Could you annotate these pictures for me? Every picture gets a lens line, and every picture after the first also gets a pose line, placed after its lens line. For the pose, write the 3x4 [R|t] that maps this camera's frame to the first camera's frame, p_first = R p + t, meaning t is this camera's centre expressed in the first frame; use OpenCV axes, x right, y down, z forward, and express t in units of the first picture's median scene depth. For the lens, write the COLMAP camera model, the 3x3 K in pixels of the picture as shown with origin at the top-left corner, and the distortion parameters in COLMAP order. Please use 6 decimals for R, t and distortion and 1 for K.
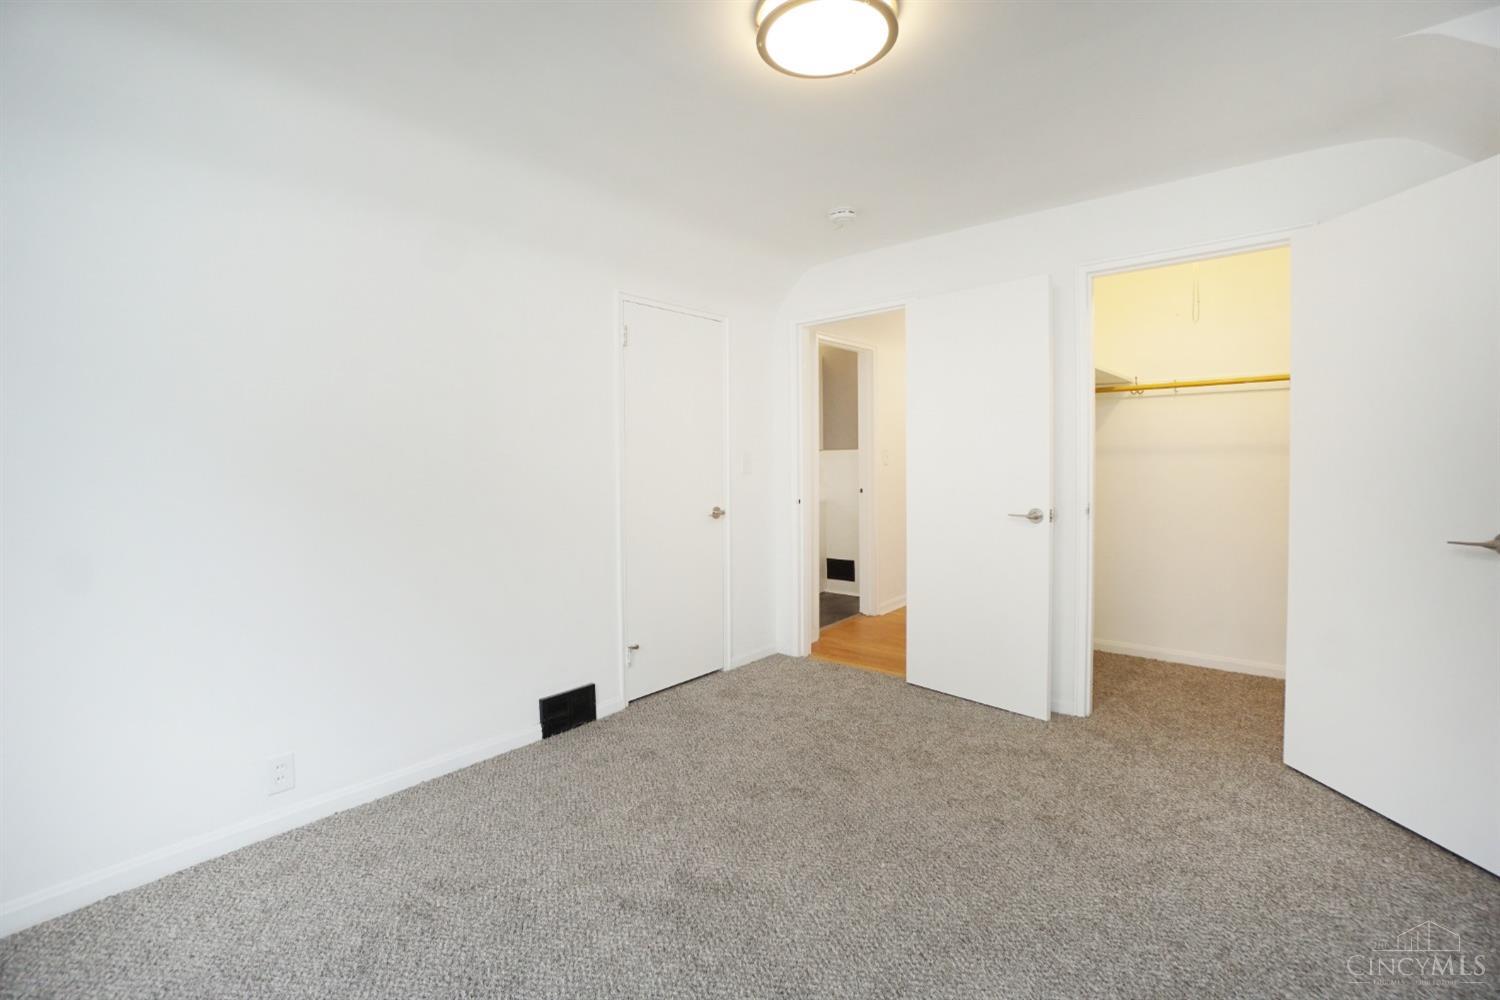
lens RADIAL K [[671.6, 0, 739.3], [0, 671.6, 476.3], [0, 0, 1]] dist [-0.059783, 0.020798]
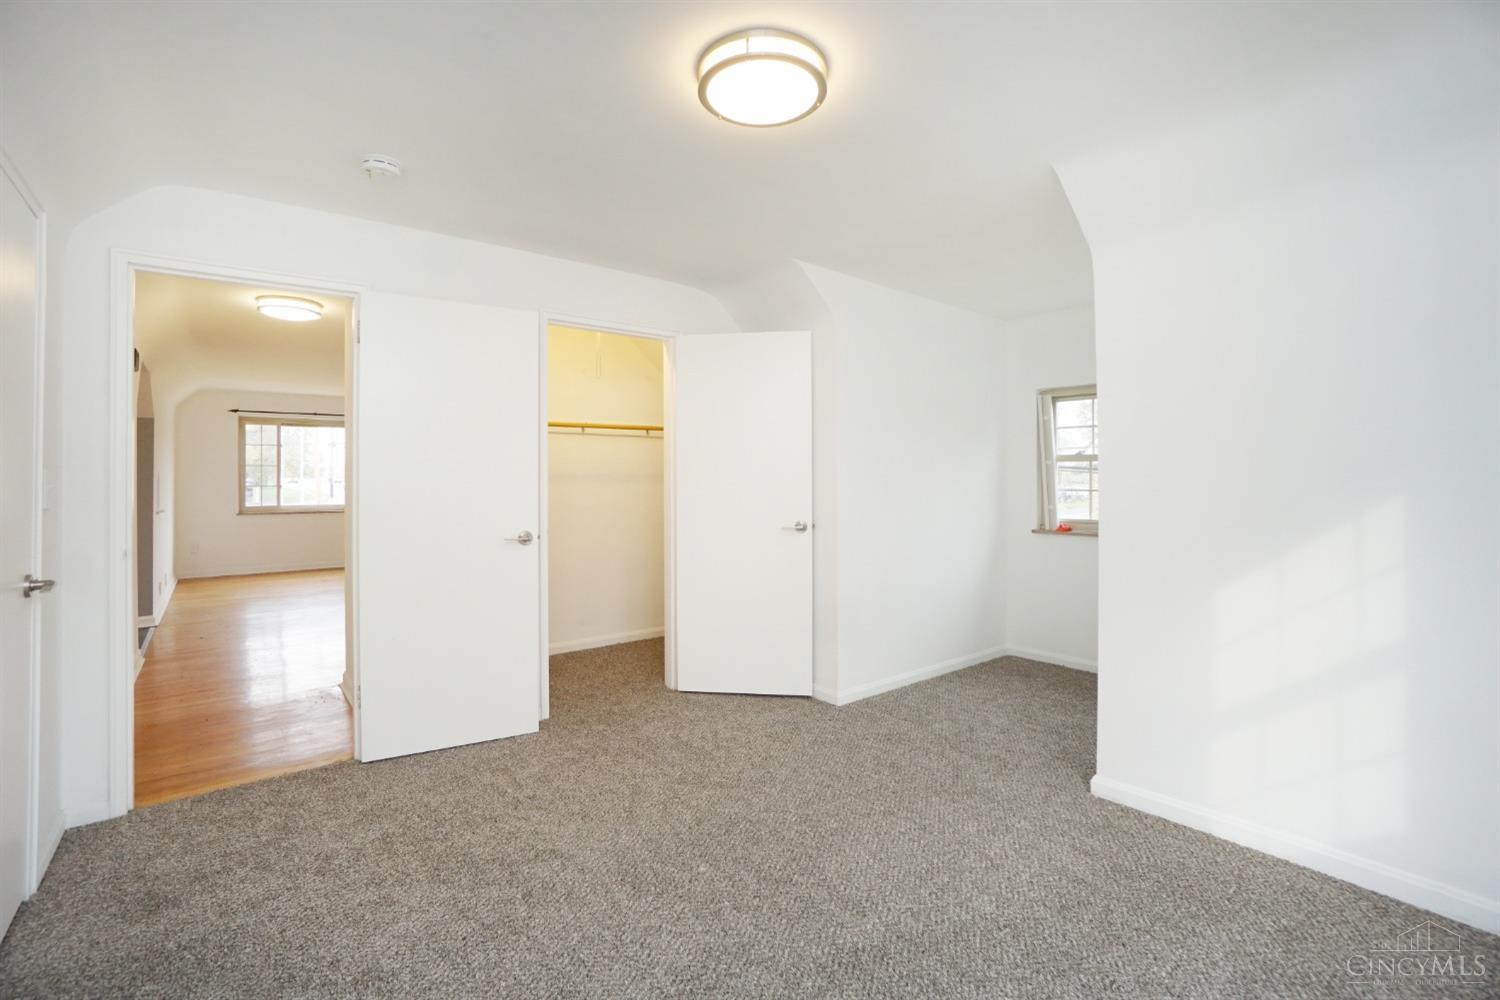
lens RADIAL K [[663.5, 0, 750.0], [0, 663.5, 500.0], [0, 0, 1]] dist [0.000269, 0.000002]
pose [[0.216888, -0.020500, 0.975981, -0.511513], [0.022023, 0.999628, 0.016102, -0.012164], [-0.975948, 0.018002, 0.217259, 0.441216]]
